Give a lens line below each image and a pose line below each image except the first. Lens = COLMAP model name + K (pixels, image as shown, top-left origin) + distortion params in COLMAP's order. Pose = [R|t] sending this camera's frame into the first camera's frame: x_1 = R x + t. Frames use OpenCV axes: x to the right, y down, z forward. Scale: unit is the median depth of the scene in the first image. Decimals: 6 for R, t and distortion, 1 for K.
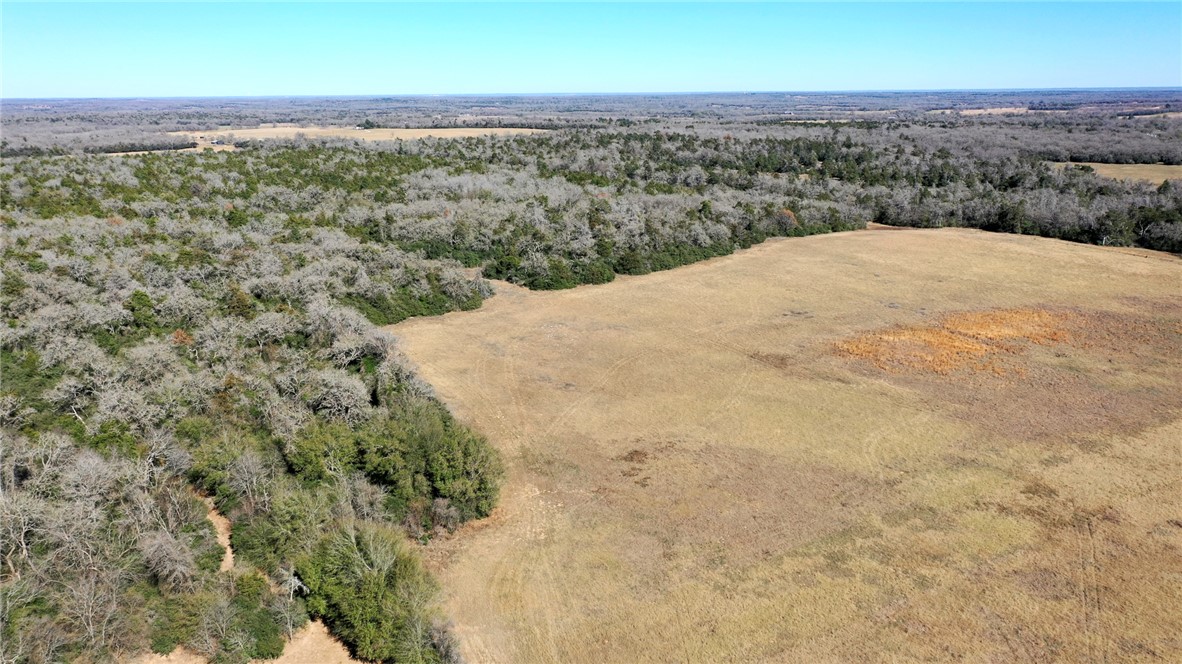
lens RADIAL K [[960.8, 0, 589.9], [0, 960.8, 334.9], [0, 0, 1]] dist [0.021152, 0.002043]
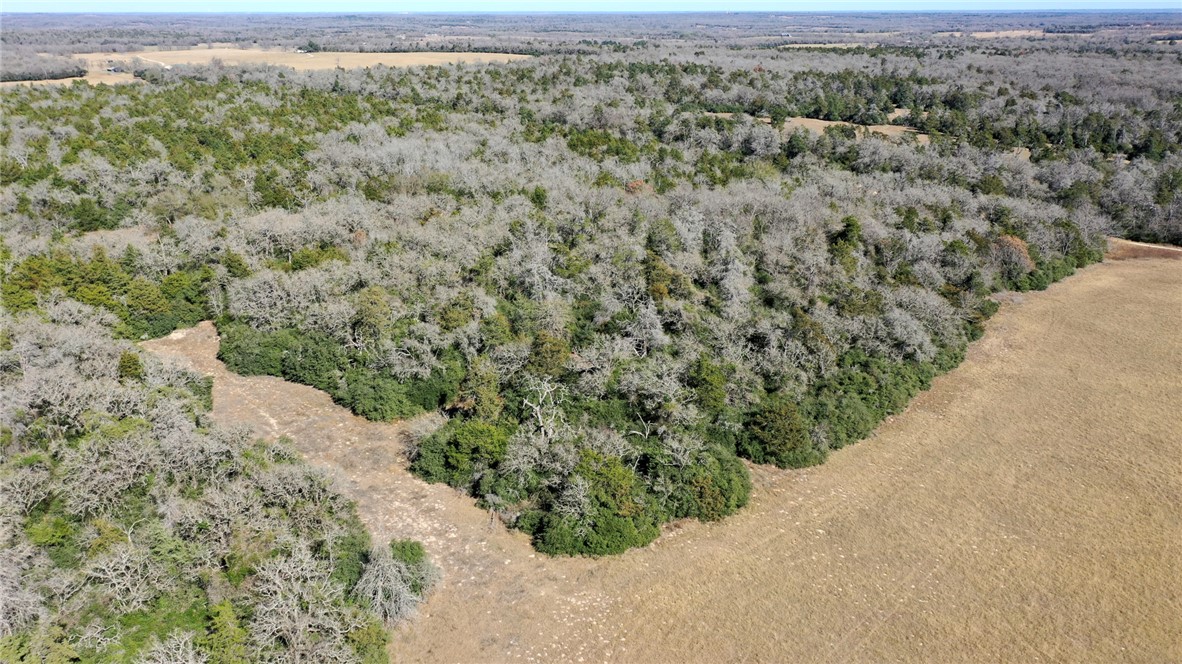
lens RADIAL K [[960.8, 0, 592.3], [0, 960.8, 328.5], [0, 0, 1]] dist [0.021152, 0.002043]
pose [[0.999587, -0.002915, 0.028603, -0.016952], [0.000867, 0.997451, 0.071354, -0.052951], [-0.028738, -0.071300, 0.997041, 0.216190]]
